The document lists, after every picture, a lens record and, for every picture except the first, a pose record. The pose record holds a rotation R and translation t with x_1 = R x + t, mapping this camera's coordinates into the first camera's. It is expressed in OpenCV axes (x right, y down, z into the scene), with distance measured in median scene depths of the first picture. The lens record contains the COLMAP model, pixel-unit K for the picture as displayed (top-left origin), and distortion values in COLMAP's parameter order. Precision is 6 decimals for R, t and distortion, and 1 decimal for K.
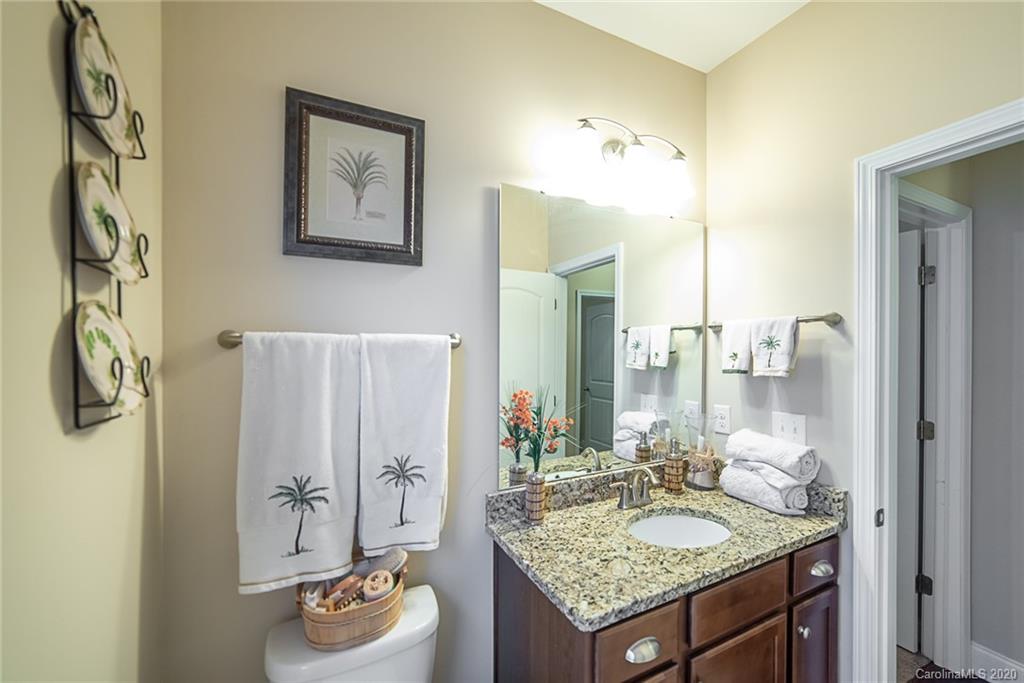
lens RADIAL K [[408.7, 0, 515.2], [0, 408.7, 347.1], [0, 0, 1]] dist [-0.011291, -0.000022]
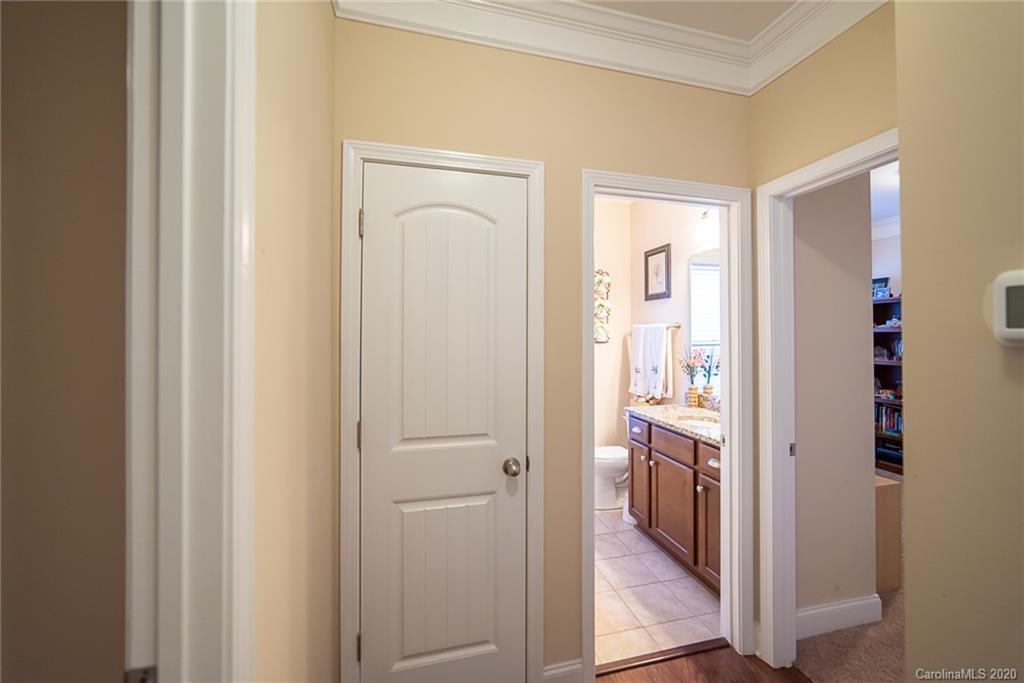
lens RADIAL K [[385.9, 0, 524.2], [0, 385.9, 323.6], [0, 0, 1]] dist [-0.001056, 0.000008]
pose [[-0.204421, -0.021818, -0.978640, 2.698746], [0.008167, 0.999679, -0.023994, 0.024983], [0.978849, -0.012898, -0.204177, 0.645624]]
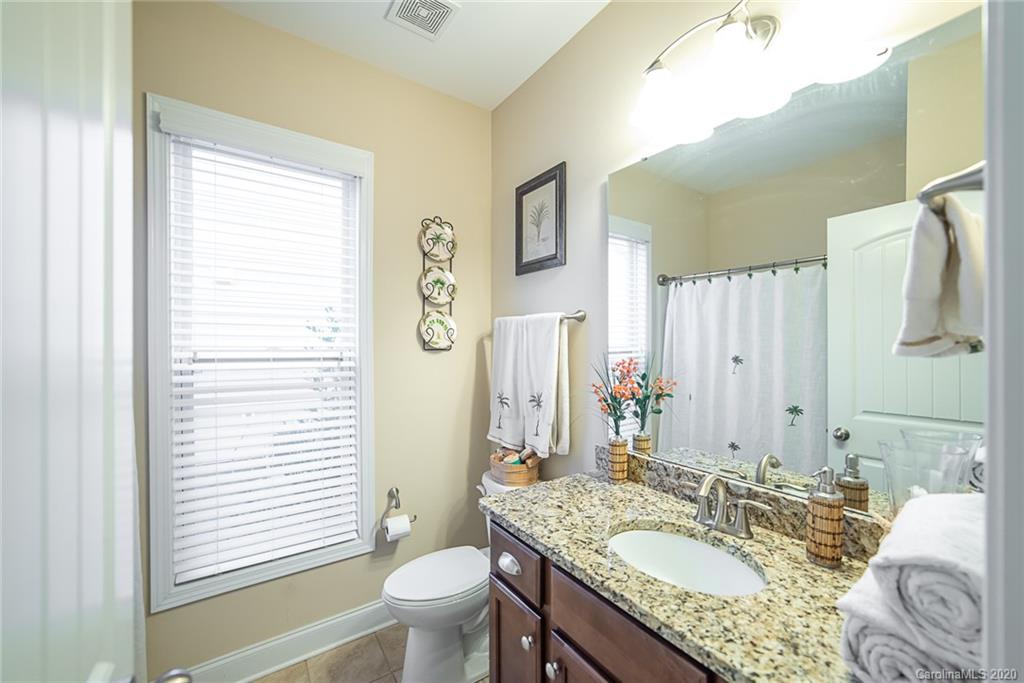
lens RADIAL K [[401.2, 0, 513.6], [0, 401.2, 332.5], [0, 0, 1]] dist [-0.002291, 0.000085]
pose [[0.137001, -0.014168, -0.990470, 1.249811], [0.008616, 0.999877, -0.013111, 0.059551], [0.990533, -0.006737, 0.137106, 0.704117]]
